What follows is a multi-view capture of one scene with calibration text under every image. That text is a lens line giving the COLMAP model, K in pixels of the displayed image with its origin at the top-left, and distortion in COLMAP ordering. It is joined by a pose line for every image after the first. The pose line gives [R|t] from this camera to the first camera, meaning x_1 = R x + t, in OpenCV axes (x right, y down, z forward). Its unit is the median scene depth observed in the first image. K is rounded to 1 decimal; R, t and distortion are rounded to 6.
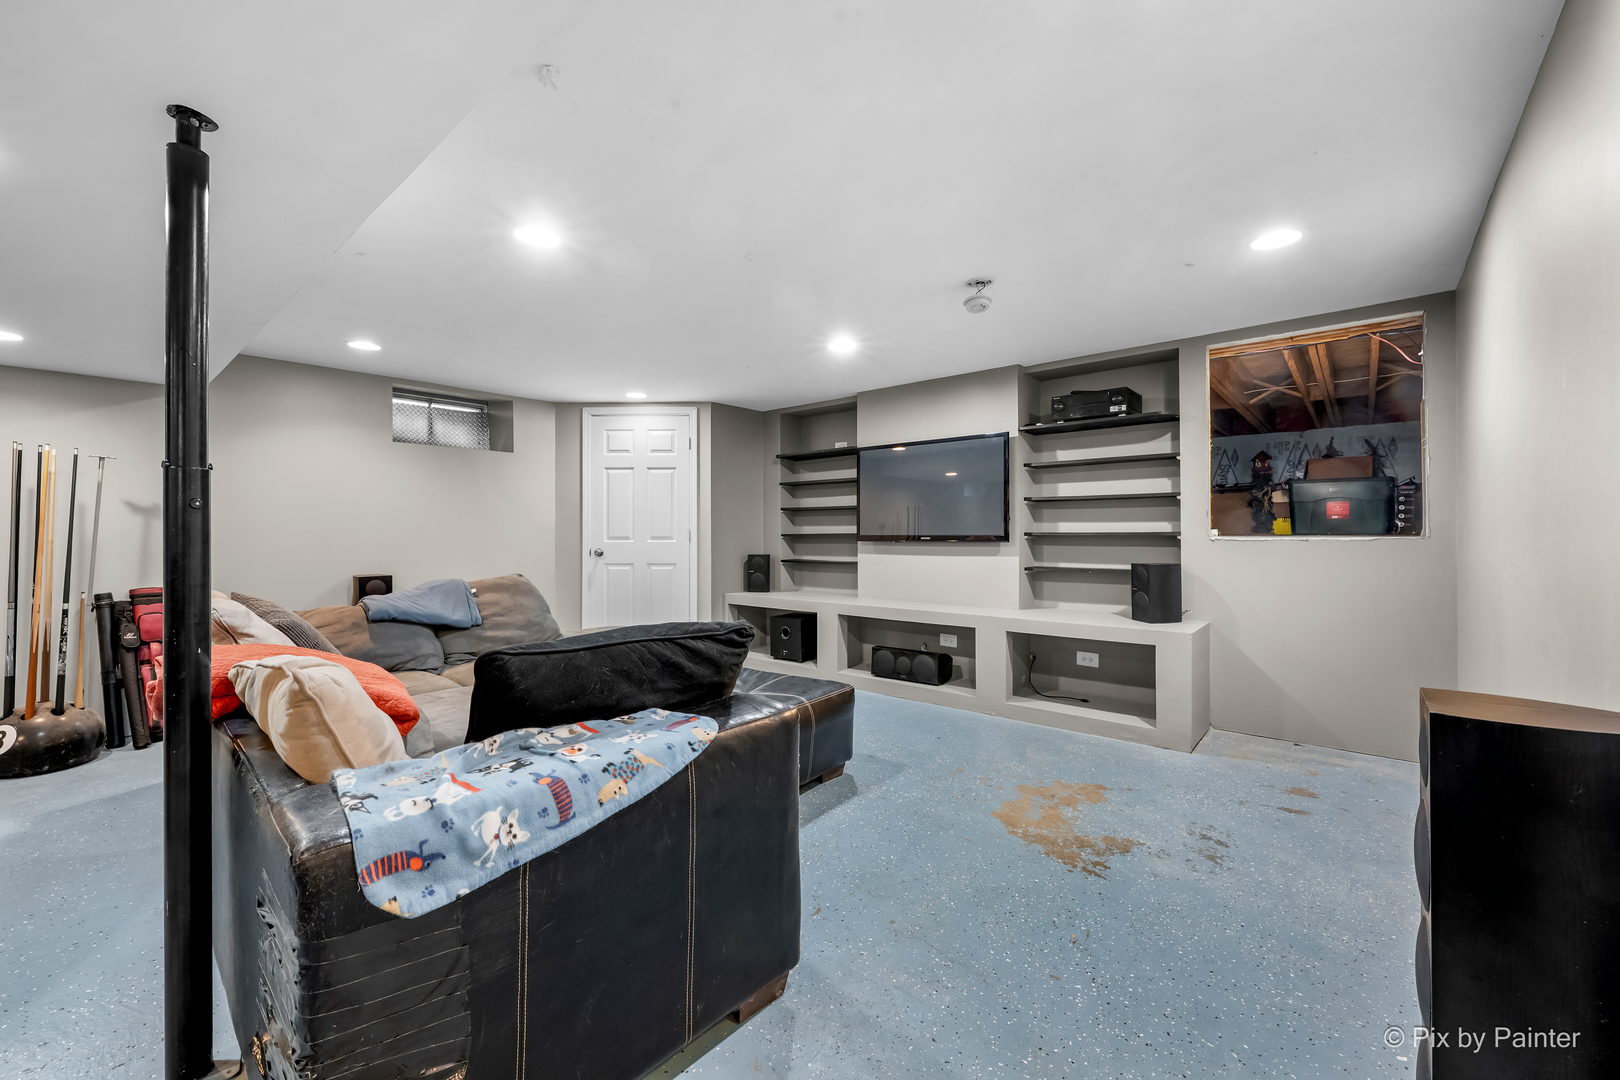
lens RADIAL K [[643.5, 0, 807.2], [0, 643.5, 535.3], [0, 0, 1]] dist [-0.000504, 0.000023]
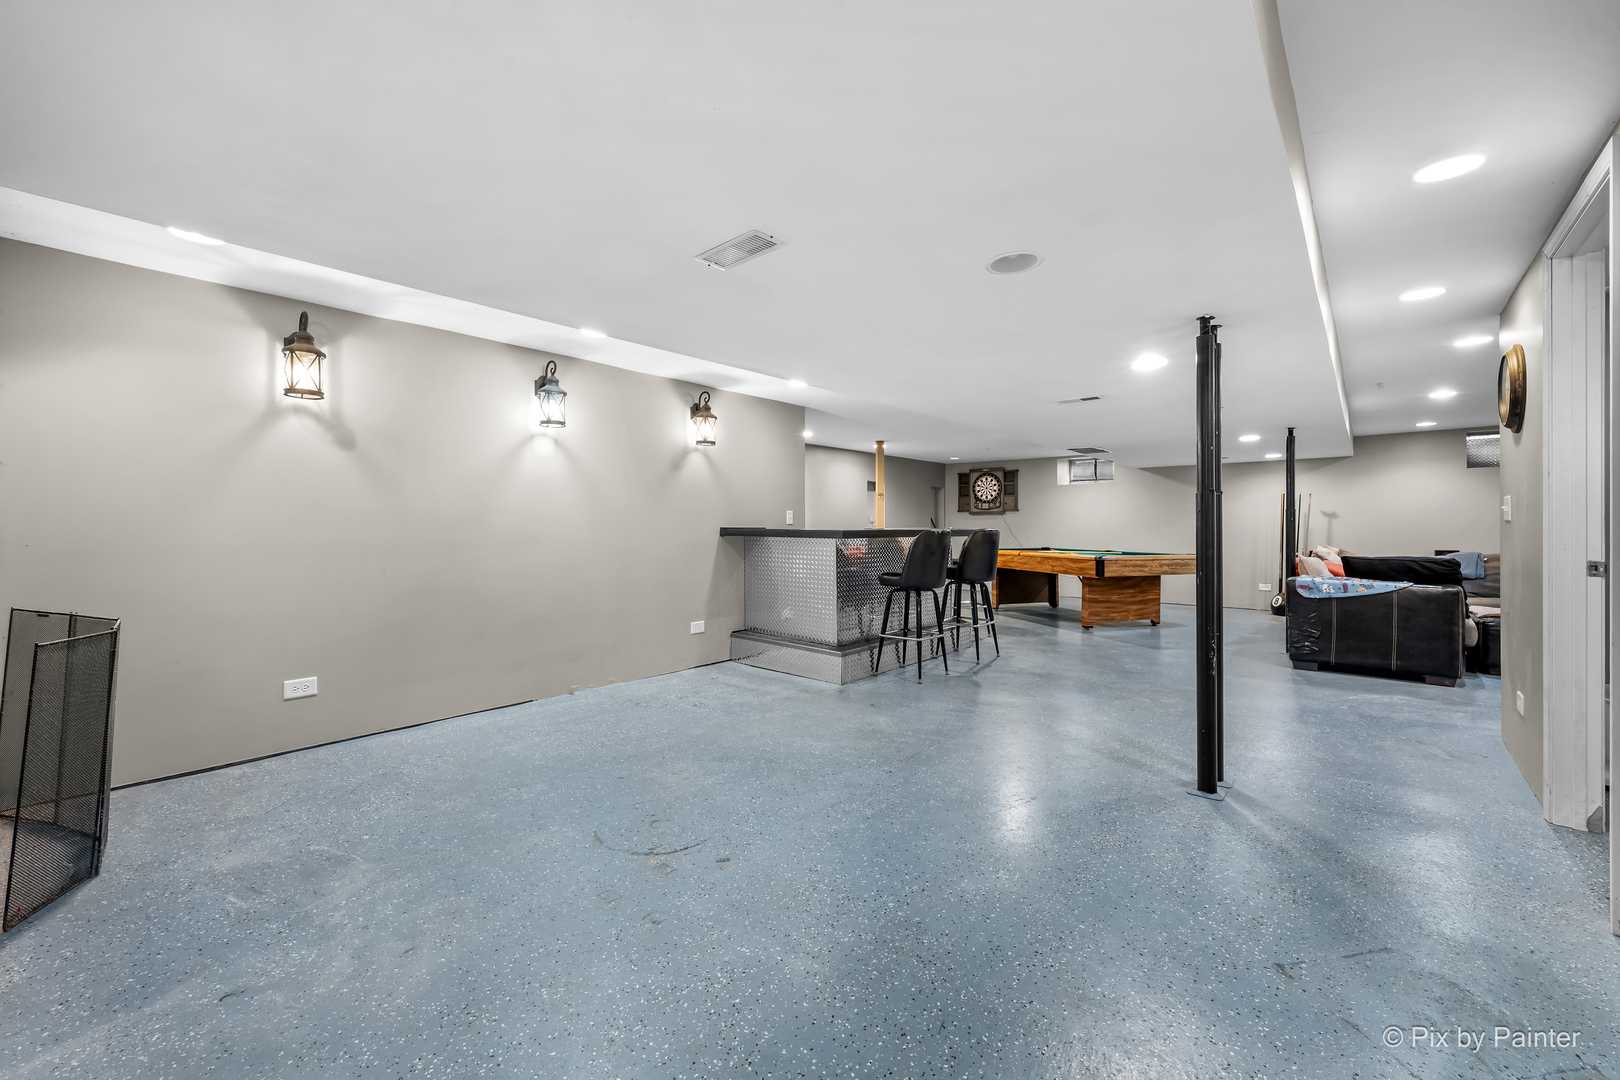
lens RADIAL K [[643.5, 0, 809.3], [0, 643.5, 532.3], [0, 0, 1]] dist [-0.000504, 0.000023]
pose [[-0.000129, 0.002396, -0.999997, 4.097925], [0.017078, 0.999851, 0.002394, -0.048941], [0.999854, -0.017077, -0.000170, -2.721897]]
